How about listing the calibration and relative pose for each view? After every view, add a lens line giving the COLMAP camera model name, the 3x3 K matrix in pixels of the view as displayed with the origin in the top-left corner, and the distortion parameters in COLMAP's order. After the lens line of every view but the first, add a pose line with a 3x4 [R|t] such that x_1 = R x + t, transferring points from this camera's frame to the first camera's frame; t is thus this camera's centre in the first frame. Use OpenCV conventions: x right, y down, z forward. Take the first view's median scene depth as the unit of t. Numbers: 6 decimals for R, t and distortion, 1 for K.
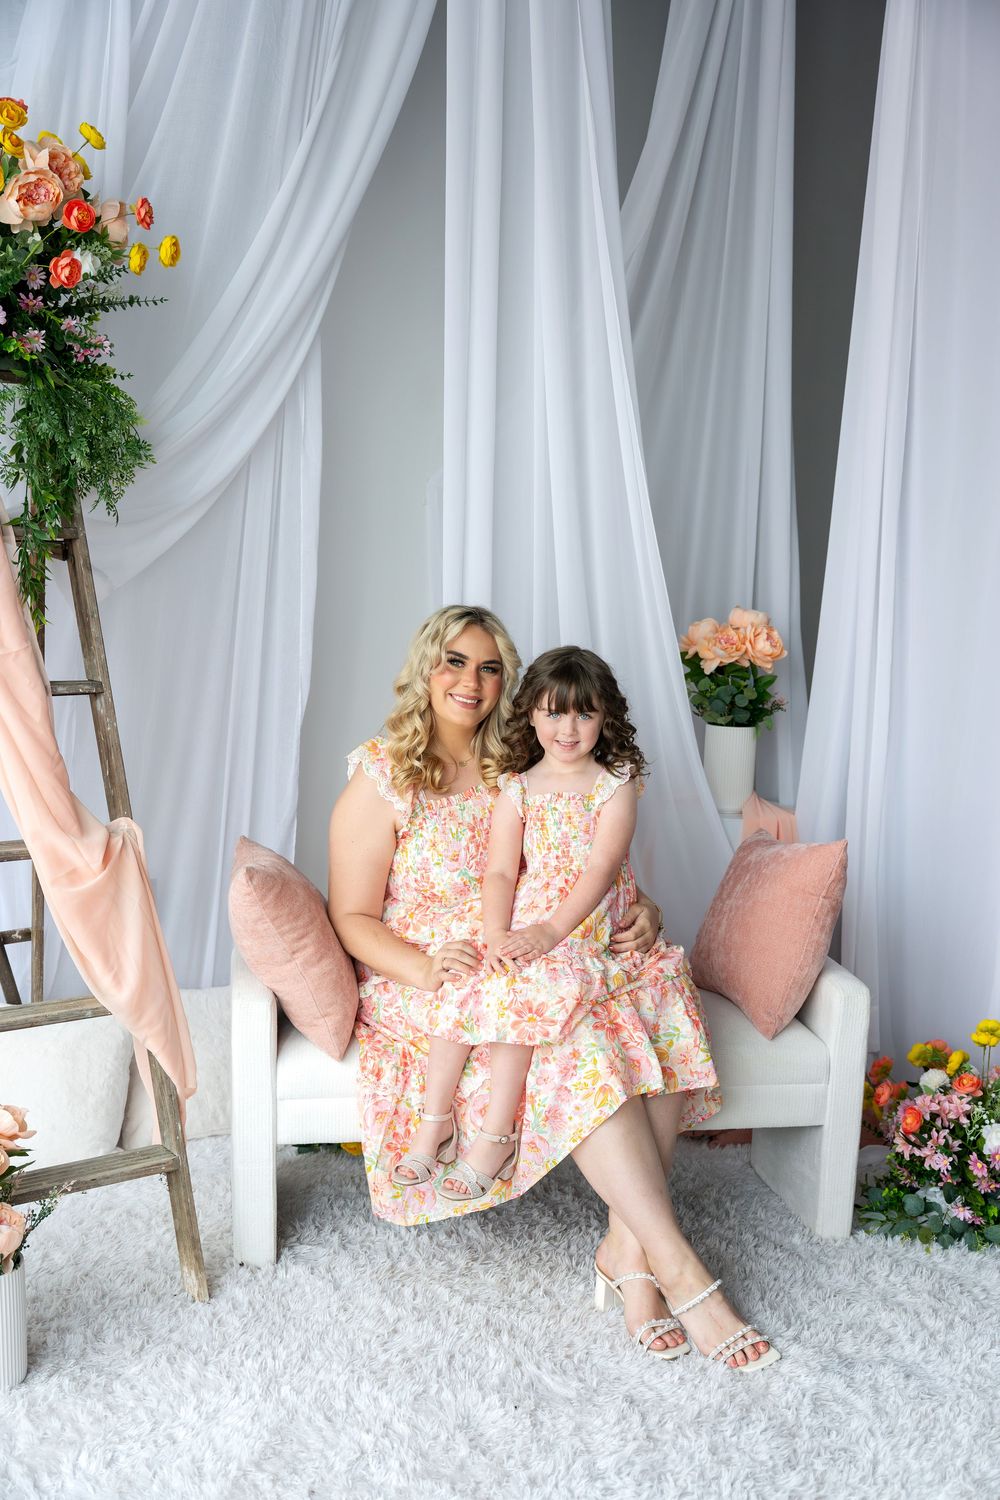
lens RADIAL K [[1600.3, 0, 523.5], [0, 1600.3, 760.4], [0, 0, 1]] dist [-0.000328, 0.000000]
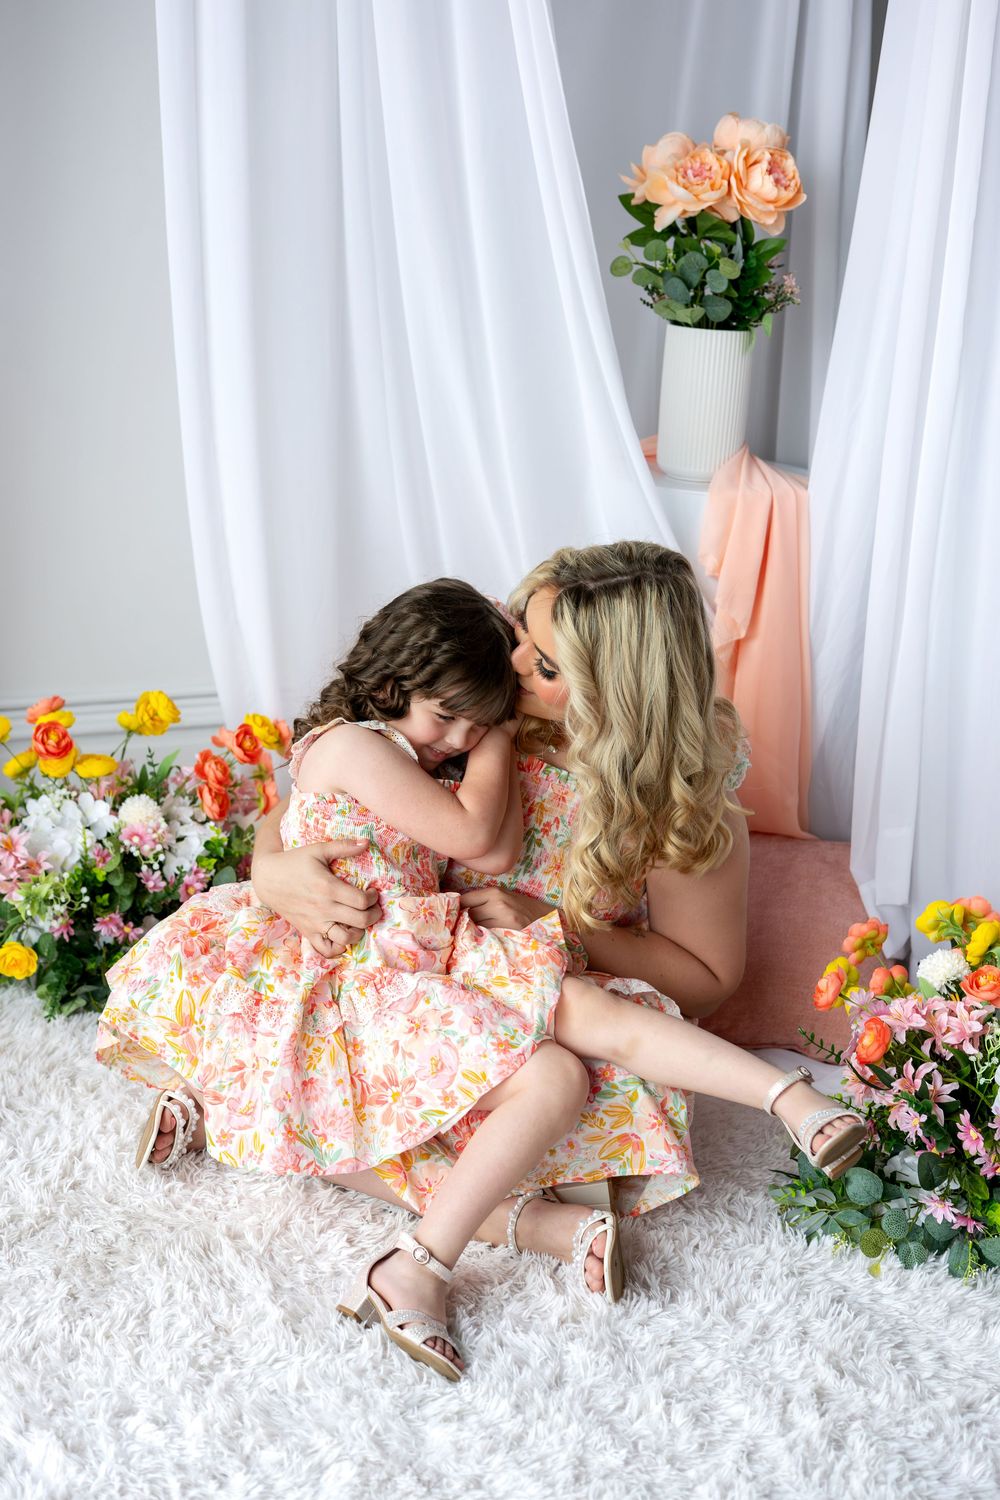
lens RADIAL K [[2076.3, 0, 503.1], [0, 2076.3, 761.1], [0, 0, 1]] dist [-0.014908, 0.000000]
pose [[0.986392, 0.069531, -0.148982, 0.225019], [-0.045350, 0.986082, 0.159955, 0.019827], [0.158030, -0.151023, 0.975817, 0.300597]]
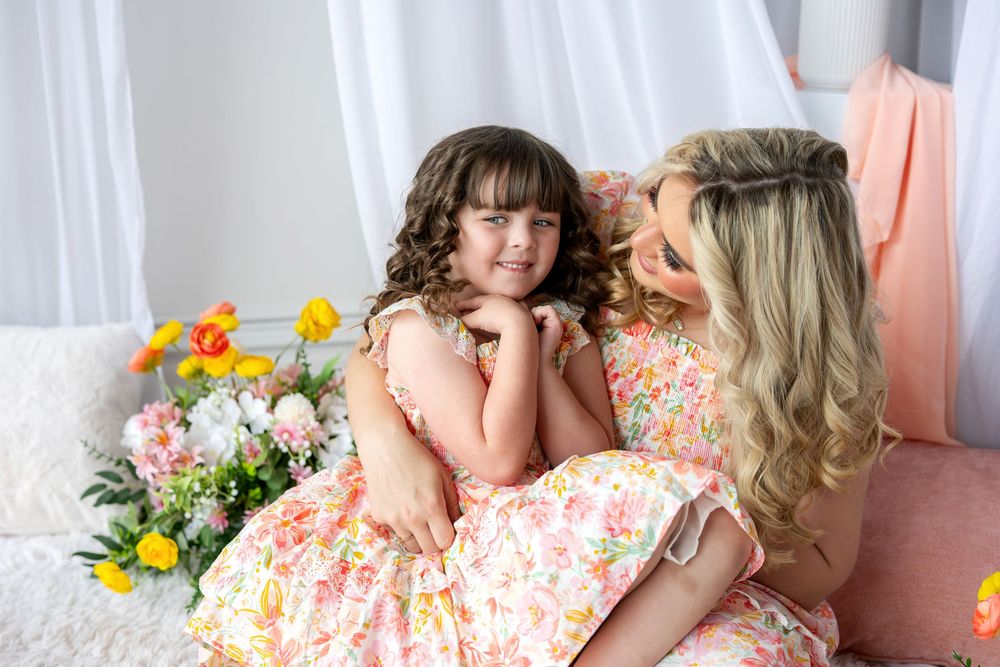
lens RADIAL K [[1384.2, 0, 499.7], [0, 1384.2, 320.6], [0, 0, 1]] dist [-0.014908, 0.000000]
pose [[0.948622, 0.060432, -0.310587, 0.218661], [-0.028092, 0.993801, 0.107566, 0.083548], [0.315162, -0.093314, 0.944439, 0.597428]]
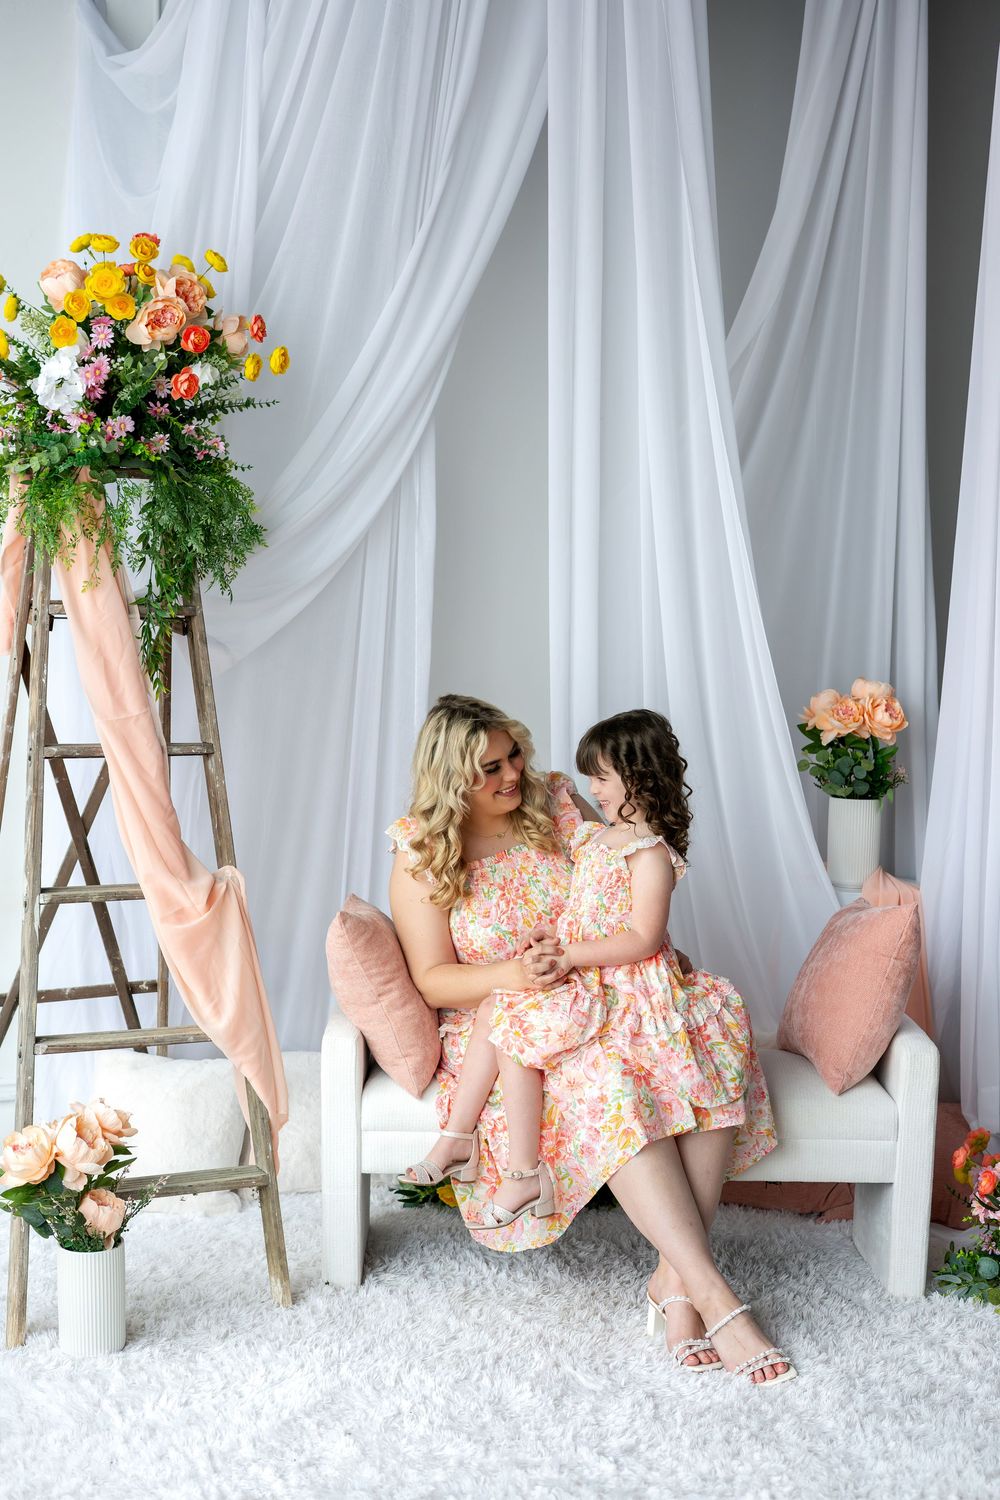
lens RADIAL K [[2076.3, 0, 541.9], [0, 2076.3, 762.2], [0, 0, 1]] dist [-0.014908, 0.000000]
pose [[0.987567, 0.003398, -0.157161, 0.176881], [-0.013114, 0.998062, -0.060827, 0.045249], [0.156650, 0.062132, 0.985698, -0.359659]]
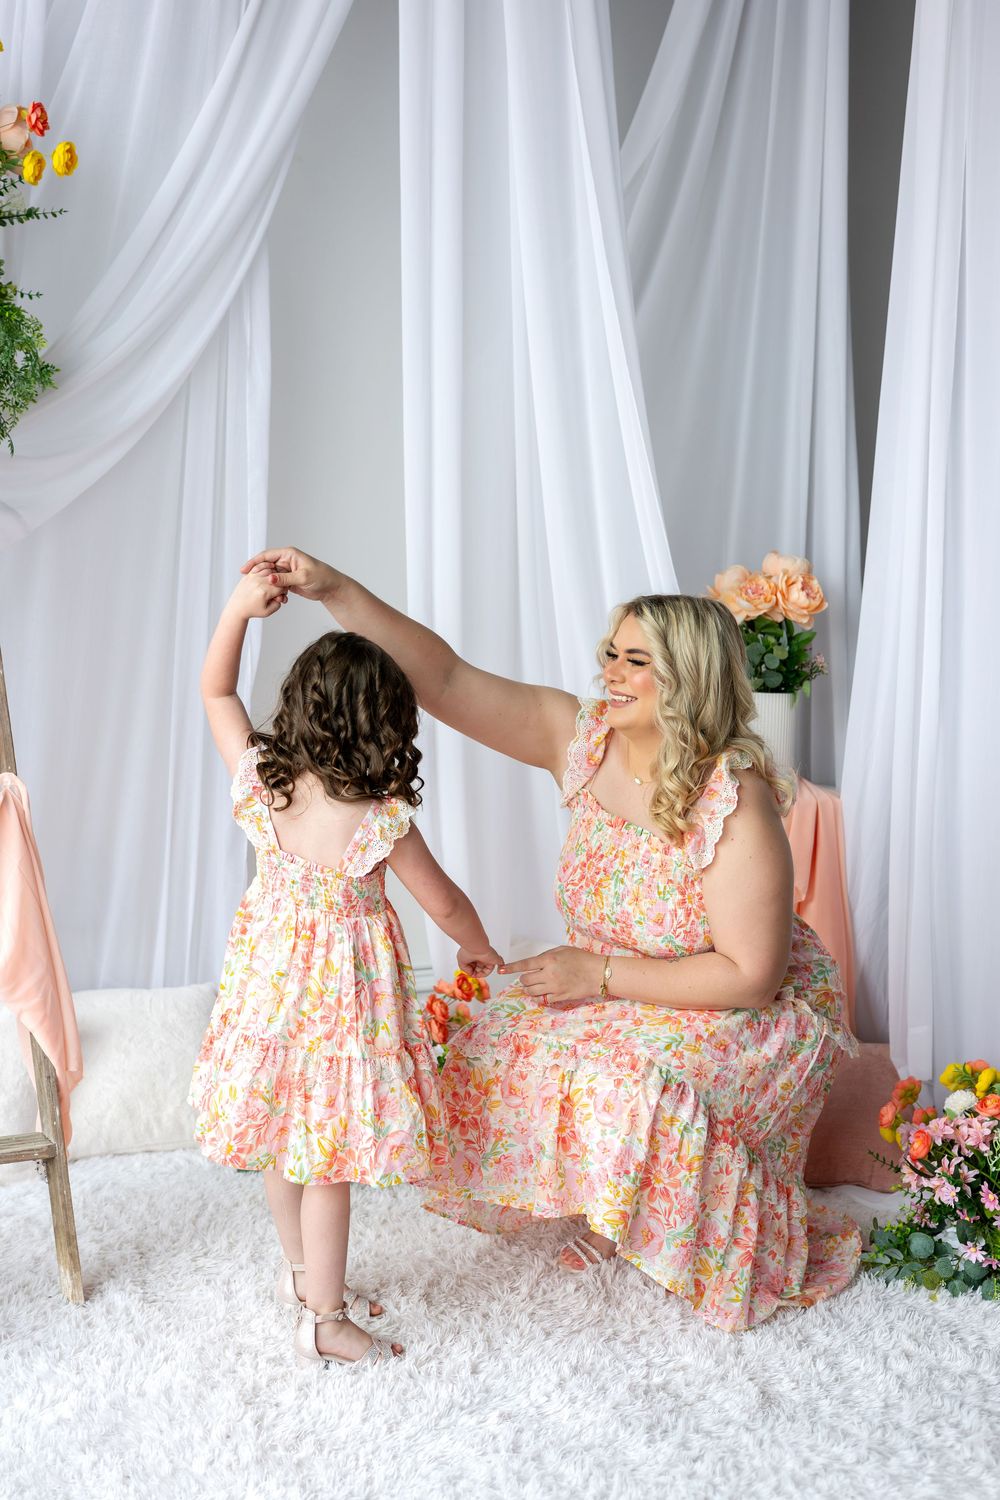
lens RADIAL K [[2076.3, 0, 508.9], [0, 2076.3, 741.5], [0, 0, 1]] dist [-0.014908, 0.000000]
pose [[0.990415, 0.003810, -0.138075, 0.185029], [-0.007928, 0.999540, -0.029283, 0.047098], [0.137899, 0.030097, 0.989989, -0.127210]]
